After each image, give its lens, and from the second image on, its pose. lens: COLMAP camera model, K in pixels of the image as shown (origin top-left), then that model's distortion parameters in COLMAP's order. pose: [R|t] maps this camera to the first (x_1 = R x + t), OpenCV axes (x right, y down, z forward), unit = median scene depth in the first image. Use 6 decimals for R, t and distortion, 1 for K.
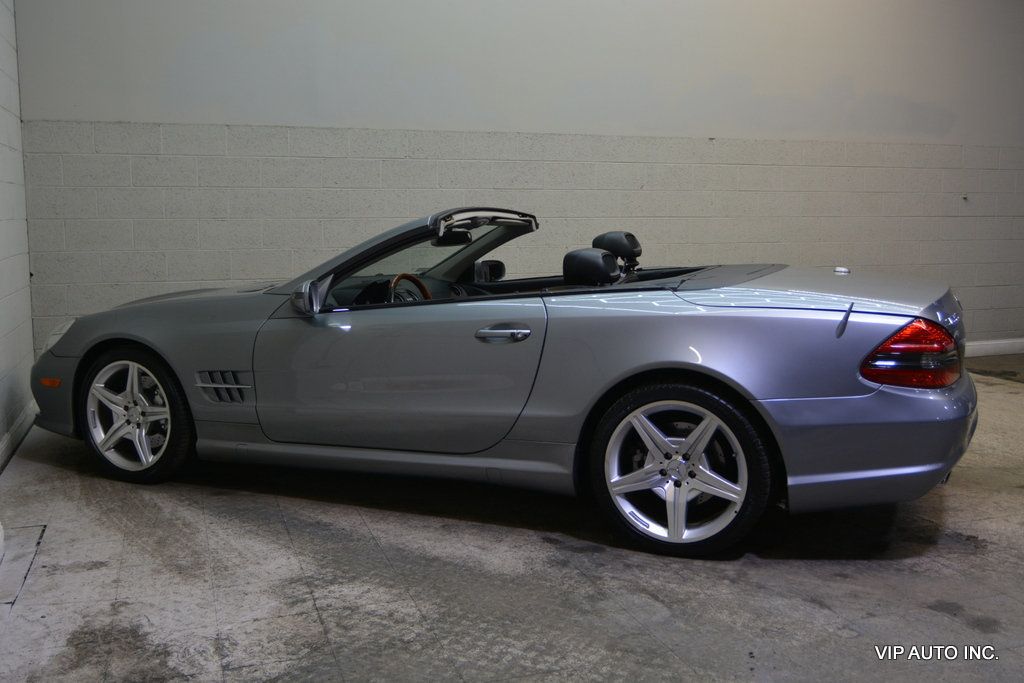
lens RADIAL K [[944.1, 0, 514.4], [0, 944.1, 342.1], [0, 0, 1]] dist [-0.022886, 0.000000]
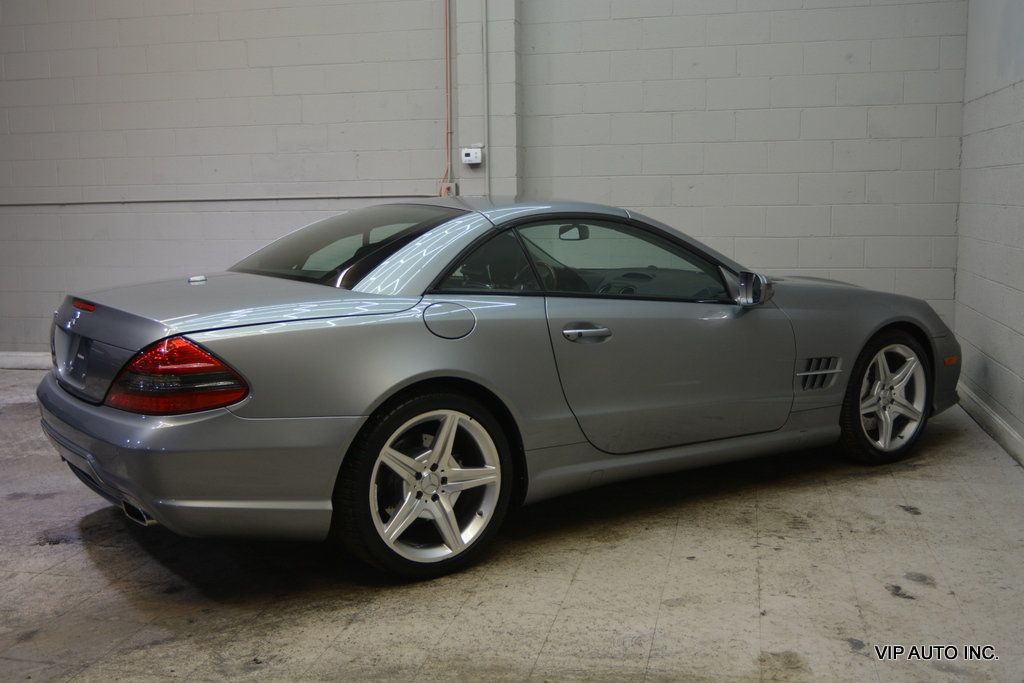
lens RADIAL K [[1074.6, 0, 506.9], [0, 1074.6, 341.1], [0, 0, 1]] dist [-0.014862, 0.000000]
pose [[-0.549252, 0.122851, -0.826577, 1.094069], [-0.097121, 0.973047, 0.209156, -0.275665], [0.829994, 0.195158, -0.522517, 1.884177]]
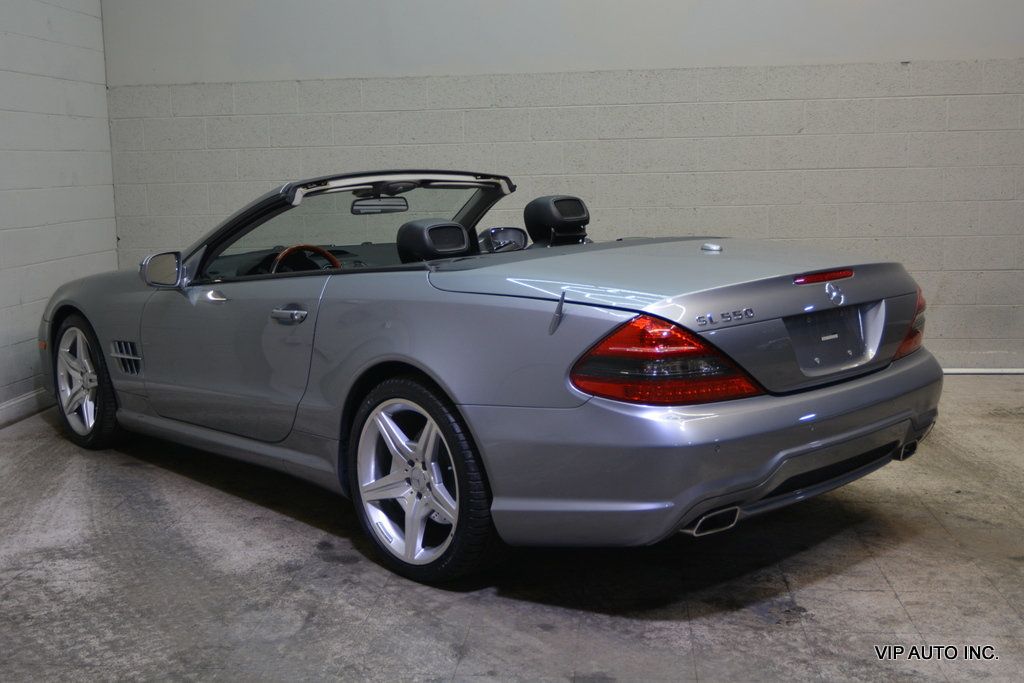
lens RADIAL K [[1125.2, 0, 524.4], [0, 1125.2, 374.3], [0, 0, 1]] dist [-0.016920, 0.000000]
pose [[0.909282, 0.058029, -0.412114, 0.622343], [-0.035103, 0.997397, 0.062992, -0.026744], [0.414697, -0.042811, 0.908952, 0.099926]]
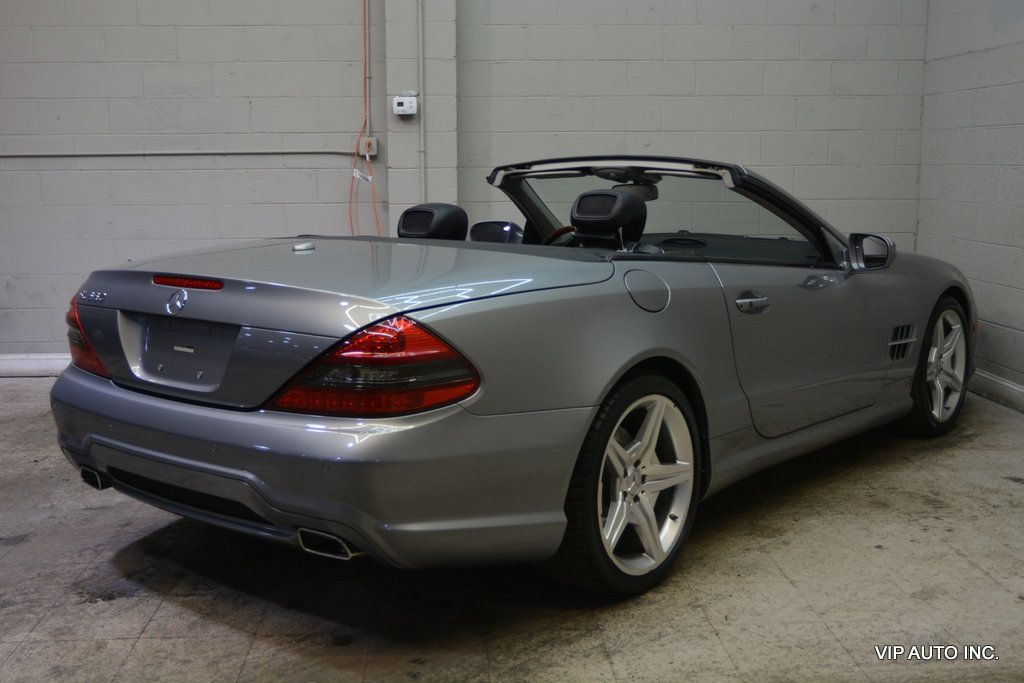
lens RADIAL K [[1202.1, 0, 514.5], [0, 1202.1, 341.6], [0, 0, 1]] dist [-0.011370, 0.000000]
pose [[-0.290089, 0.147289, -0.945597, 1.226612], [-0.122617, 0.974221, 0.189363, -0.208689], [0.949112, 0.170878, -0.264551, 1.478042]]
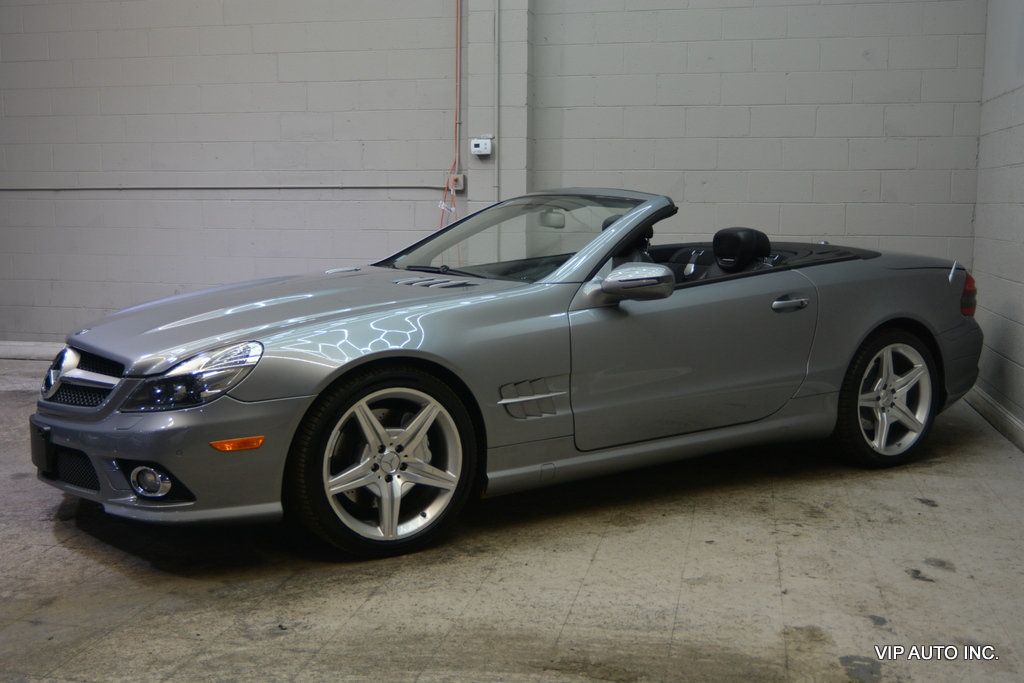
lens RADIAL K [[1125.2, 0, 506.5], [0, 1125.2, 337.7], [0, 0, 1]] dist [-0.016920, 0.000000]
pose [[-0.542212, 0.099411, -0.834340, 1.153495], [-0.116938, 0.974385, 0.192091, -0.248687], [0.832065, 0.201720, -0.516699, 1.887223]]
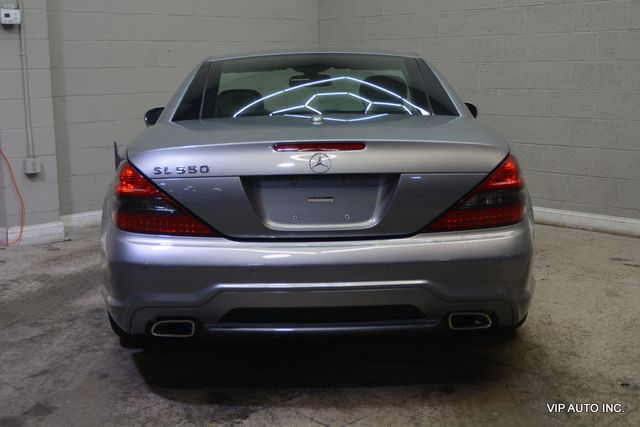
lens RADIAL K [[850.6, 0, 330.4], [0, 850.6, 223.6], [0, 0, 1]] dist [-0.017935, 0.000000]
pose [[0.405612, 0.164680, -0.899088, 1.182729], [-0.110330, 0.985265, 0.130691, -0.090427], [0.907362, 0.046187, 0.417804, 0.701217]]
